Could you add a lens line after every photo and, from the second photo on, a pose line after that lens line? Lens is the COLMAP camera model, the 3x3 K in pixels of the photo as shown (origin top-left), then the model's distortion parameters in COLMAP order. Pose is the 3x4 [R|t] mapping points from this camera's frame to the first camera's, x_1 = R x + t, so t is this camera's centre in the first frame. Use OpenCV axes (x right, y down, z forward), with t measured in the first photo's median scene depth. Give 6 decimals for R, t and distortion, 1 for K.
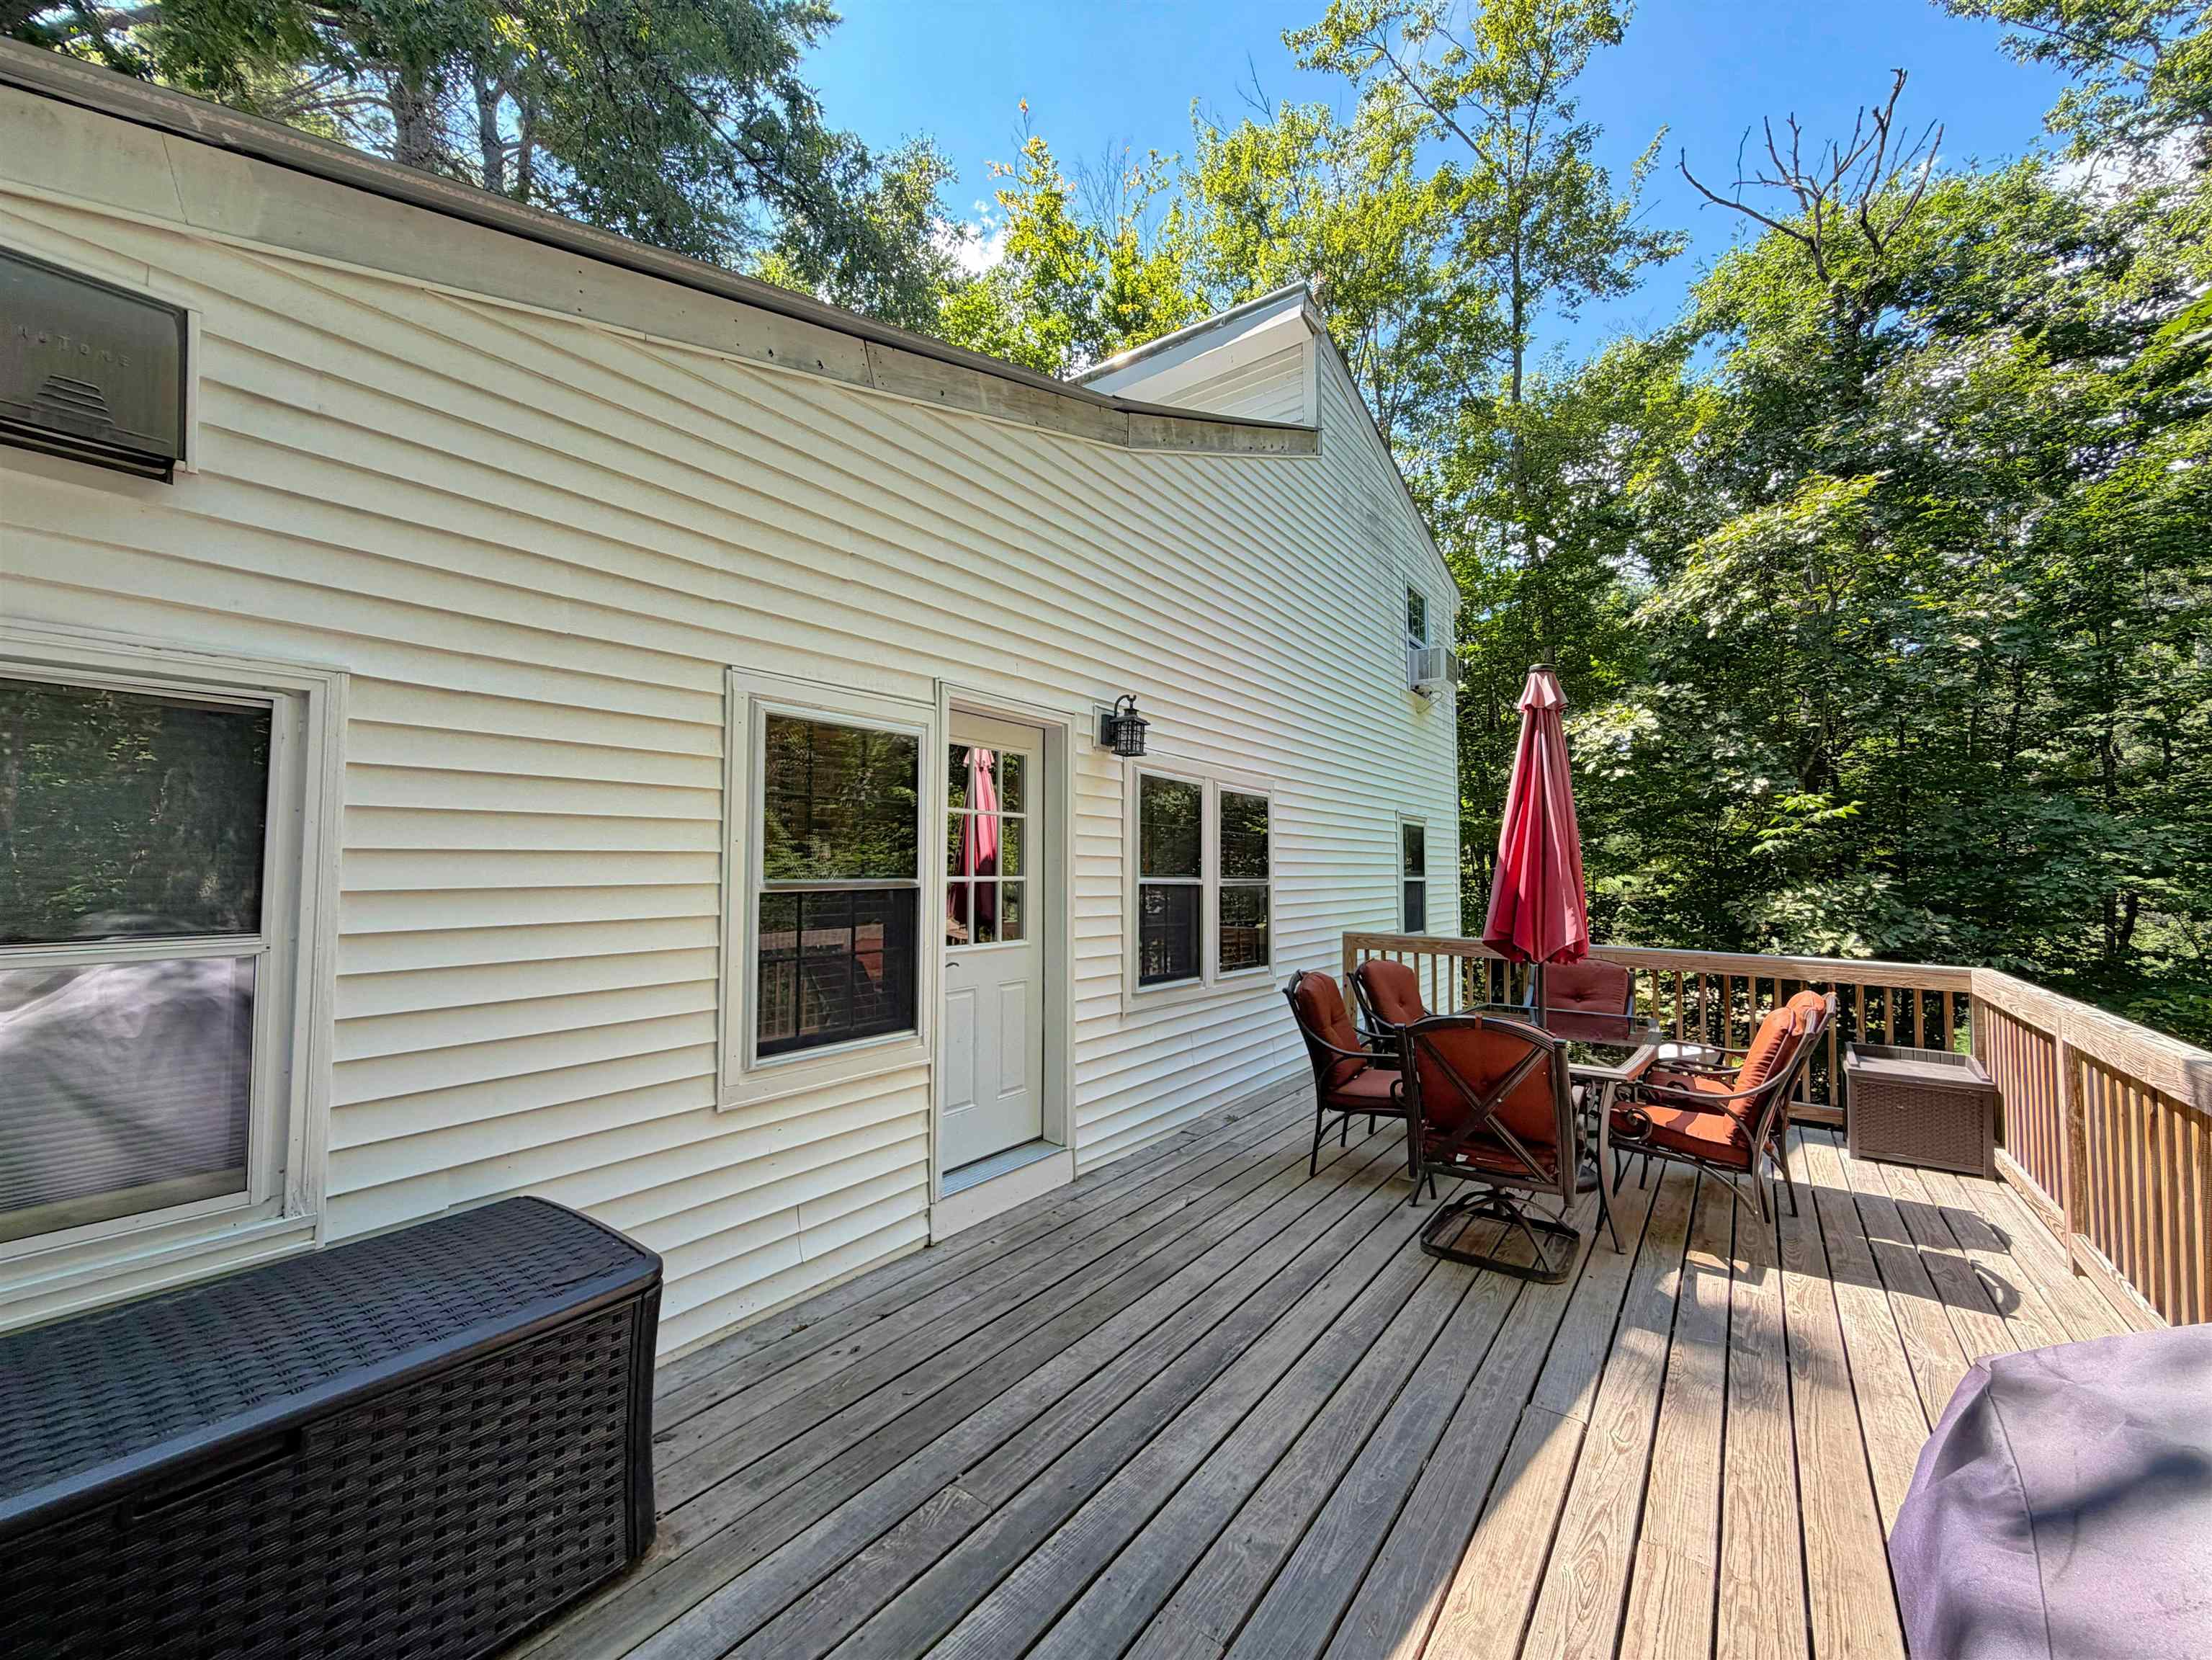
lens RADIAL K [[880.9, 0, 1096.1], [0, 880.9, 829.6], [0, 0, 1]] dist [0.001810, -0.000003]
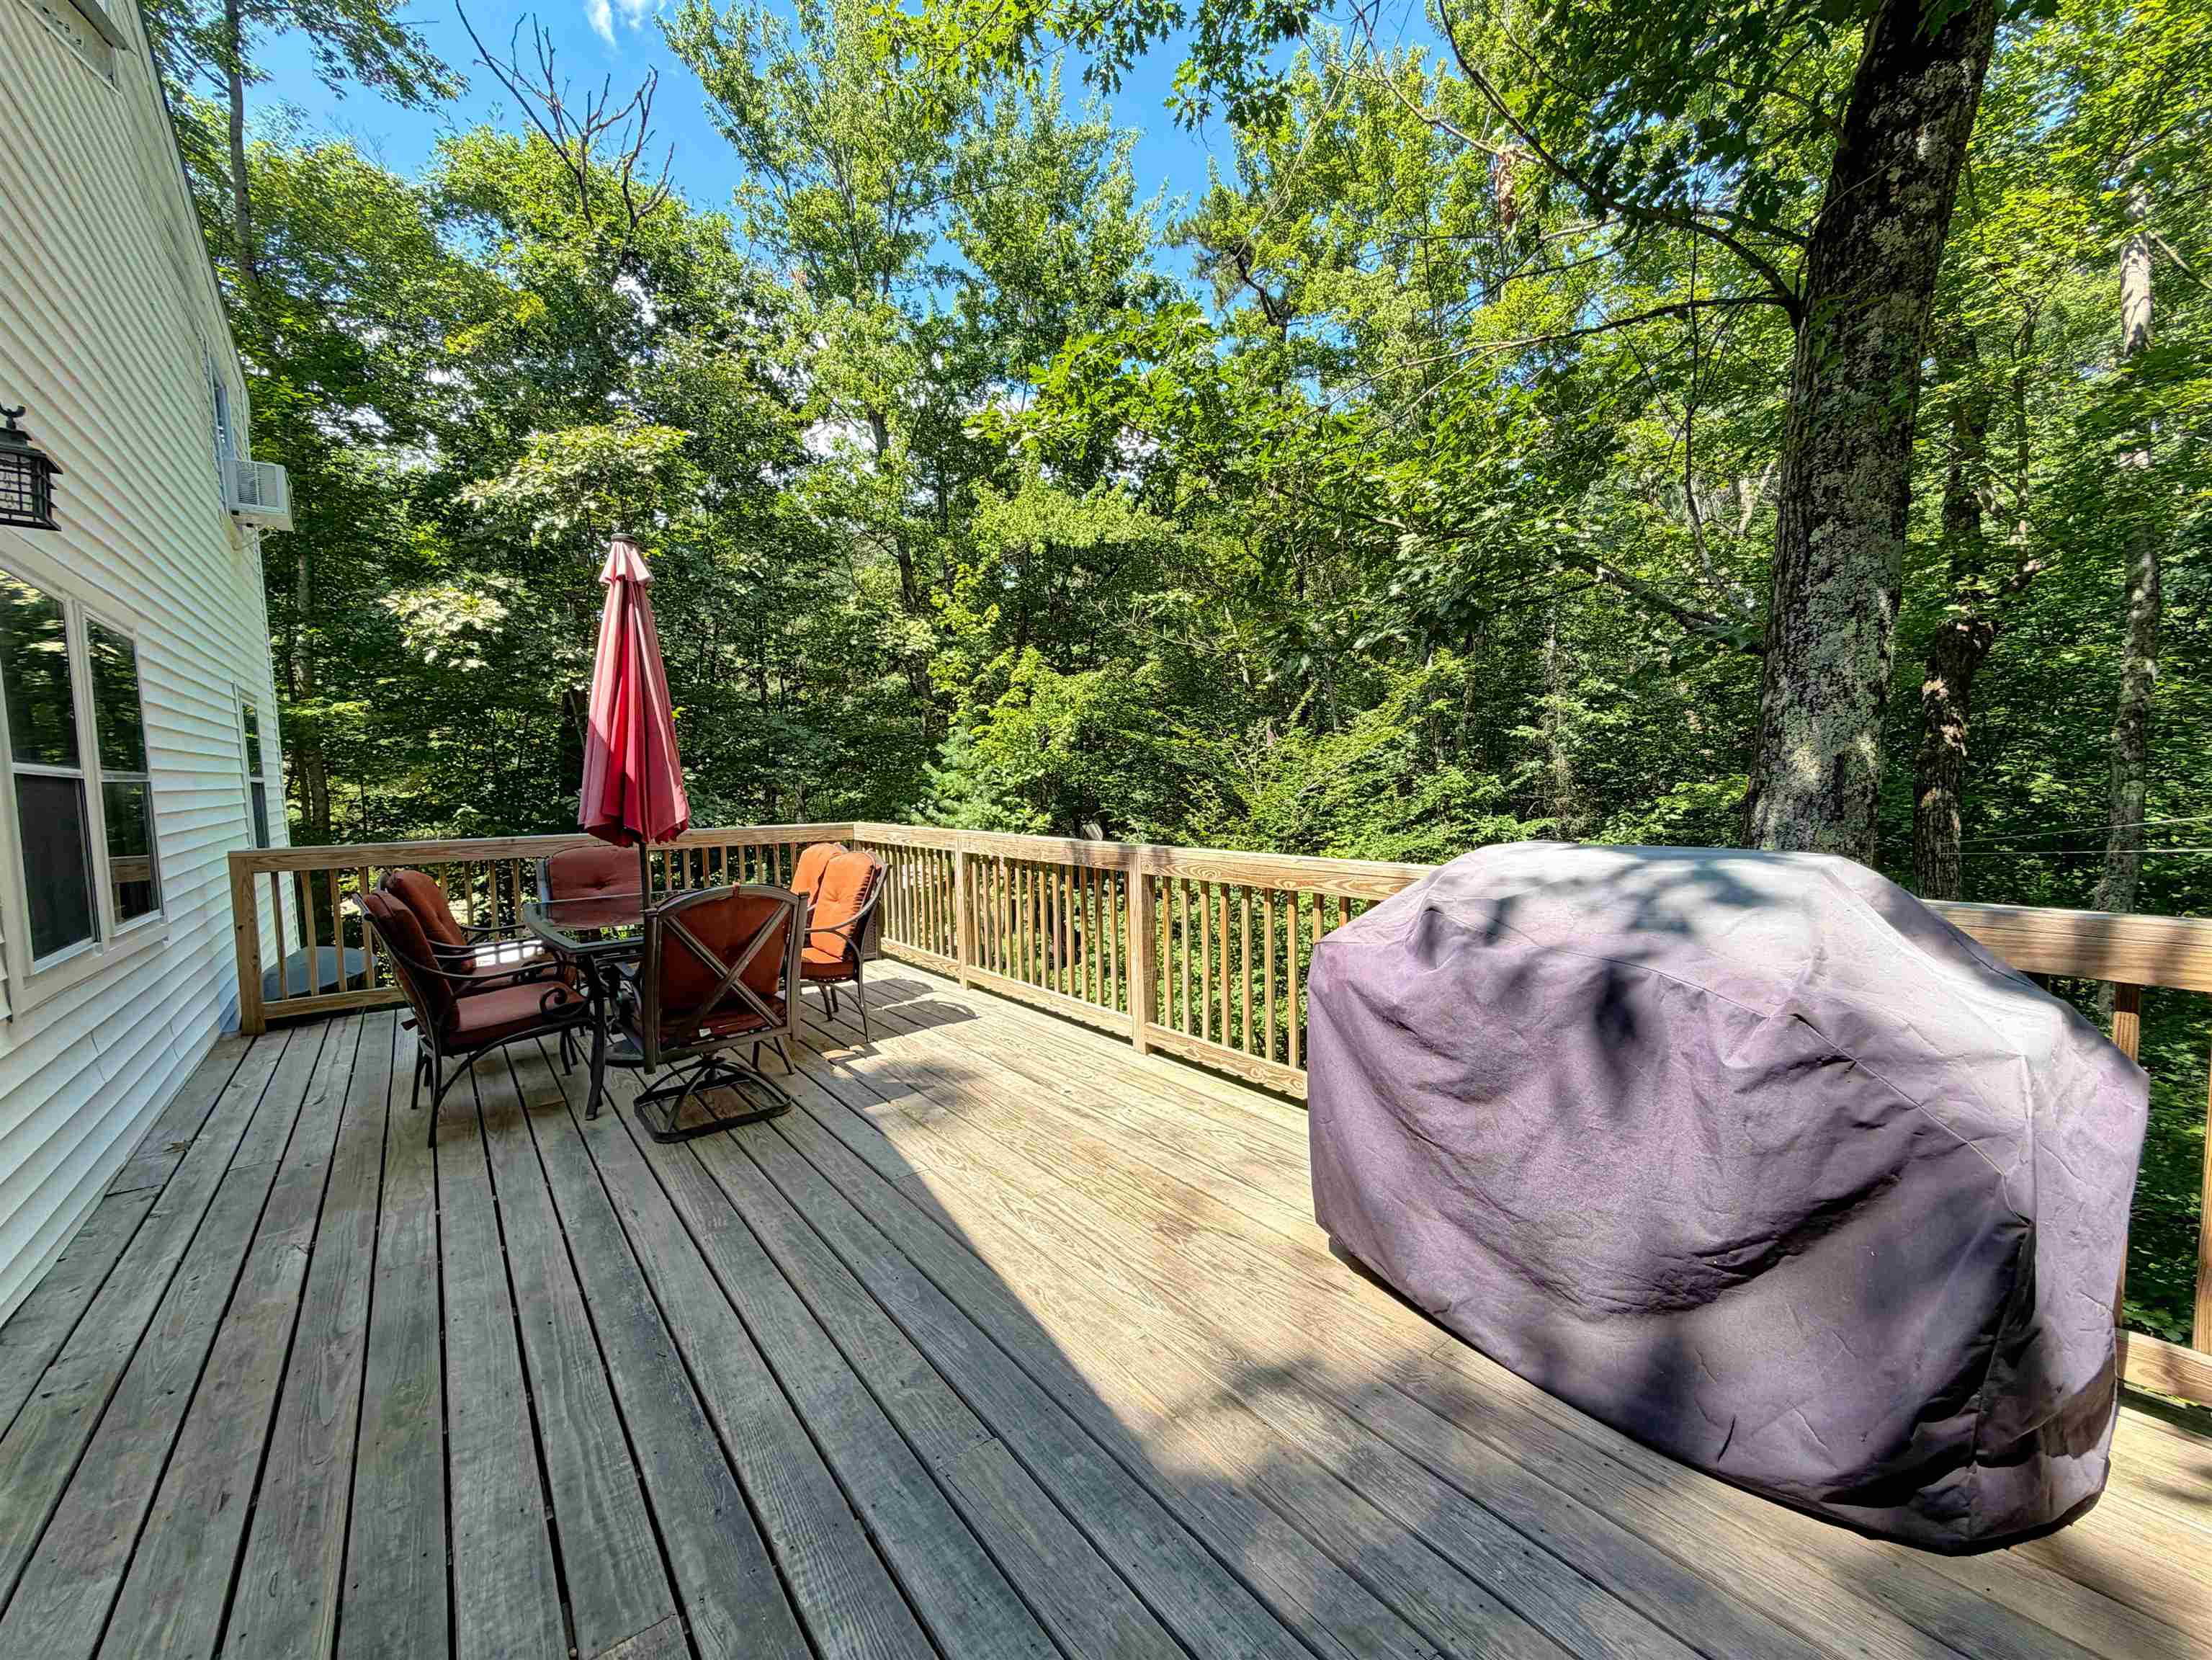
lens RADIAL K [[880.9, 0, 1096.1], [0, 880.9, 829.6], [0, 0, 1]] dist [0.001810, -0.000003]
pose [[0.280766, -0.079688, 0.956463, -0.351874], [-0.018031, 0.995933, 0.088269, 0.044819], [-0.959607, -0.042029, 0.278187, 0.279209]]
